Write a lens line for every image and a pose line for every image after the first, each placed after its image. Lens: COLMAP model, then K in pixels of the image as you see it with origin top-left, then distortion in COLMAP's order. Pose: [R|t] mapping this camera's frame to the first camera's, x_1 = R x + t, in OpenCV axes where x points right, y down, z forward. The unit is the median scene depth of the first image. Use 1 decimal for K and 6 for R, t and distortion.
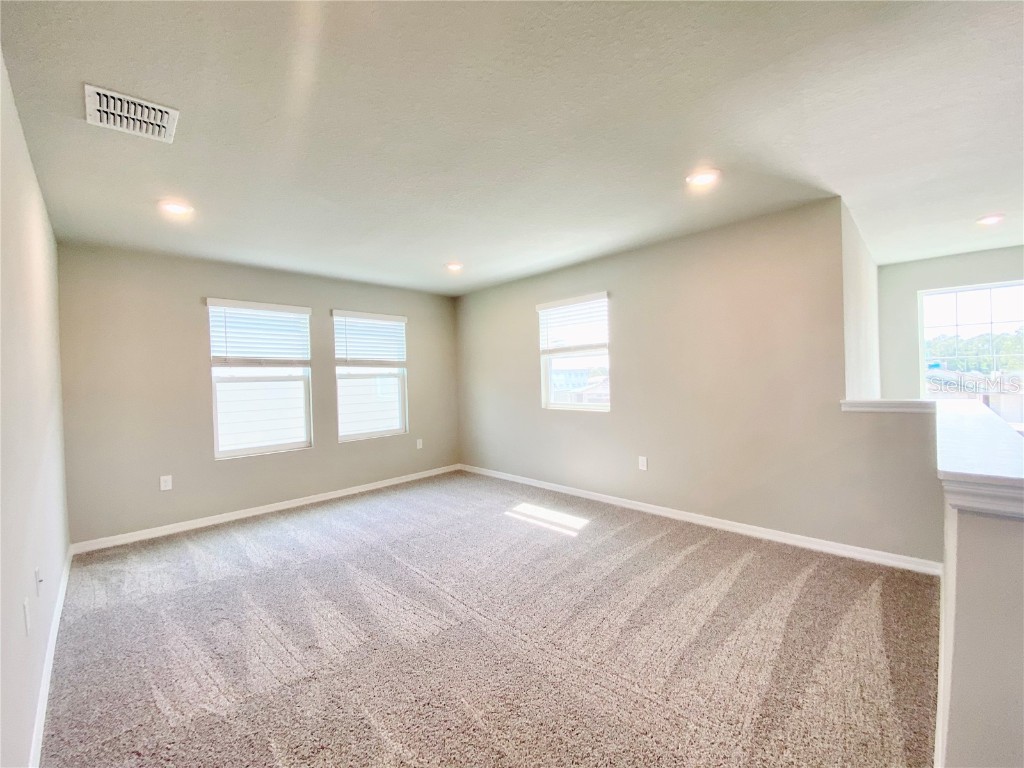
lens RADIAL K [[410.9, 0, 507.0], [0, 410.9, 381.5], [0, 0, 1]] dist [0.001140, -0.000176]
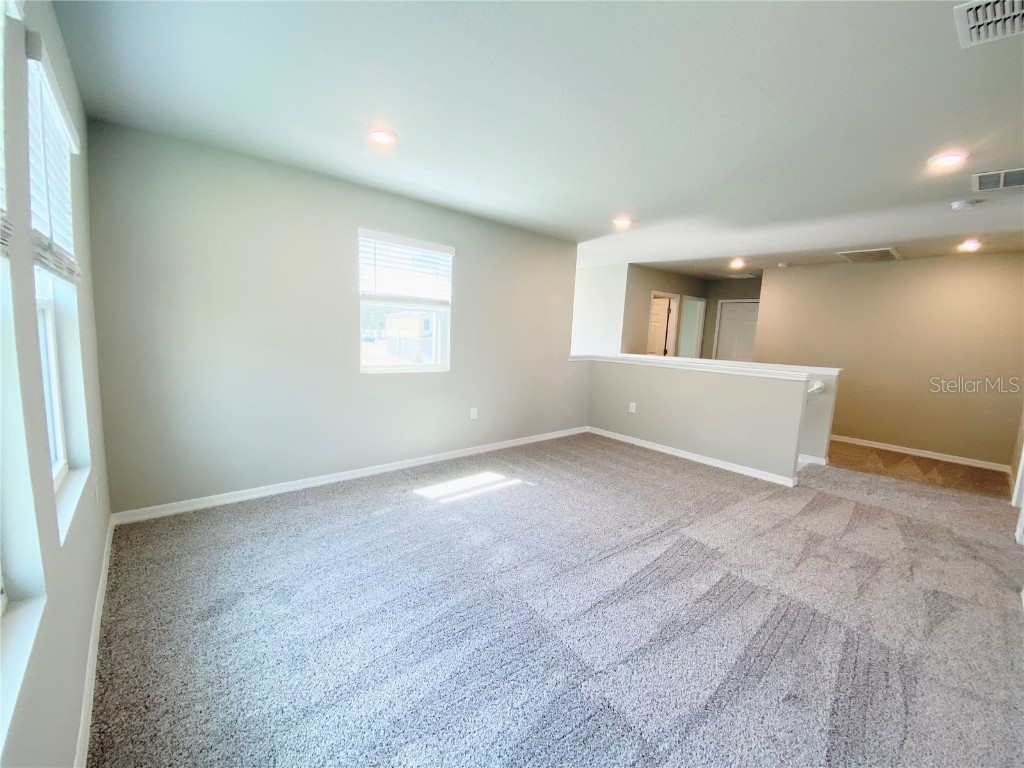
lens RADIAL K [[410.9, 0, 507.0], [0, 410.9, 381.5], [0, 0, 1]] dist [0.001140, -0.000176]
pose [[0.069386, -0.078368, 0.994507, -0.788944], [-0.019380, 0.996616, 0.079886, 0.018725], [-0.997402, -0.024816, 0.067632, 0.836881]]
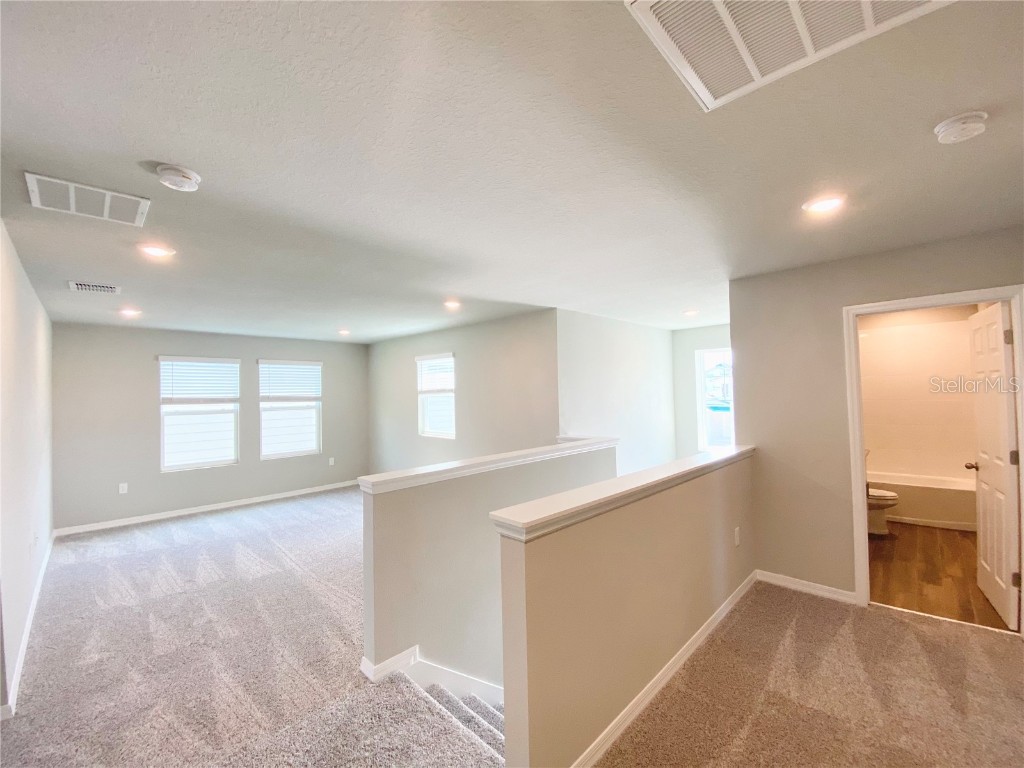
lens RADIAL K [[422.9, 0, 512.0], [0, 422.9, 384.0], [0, 0, 1]] dist [-0.000366, -0.000016]
pose [[0.999949, 0.009613, 0.003173, 0.458770], [-0.009529, 0.999634, -0.025324, -0.081206], [-0.003416, 0.025292, 0.999674, -0.428491]]
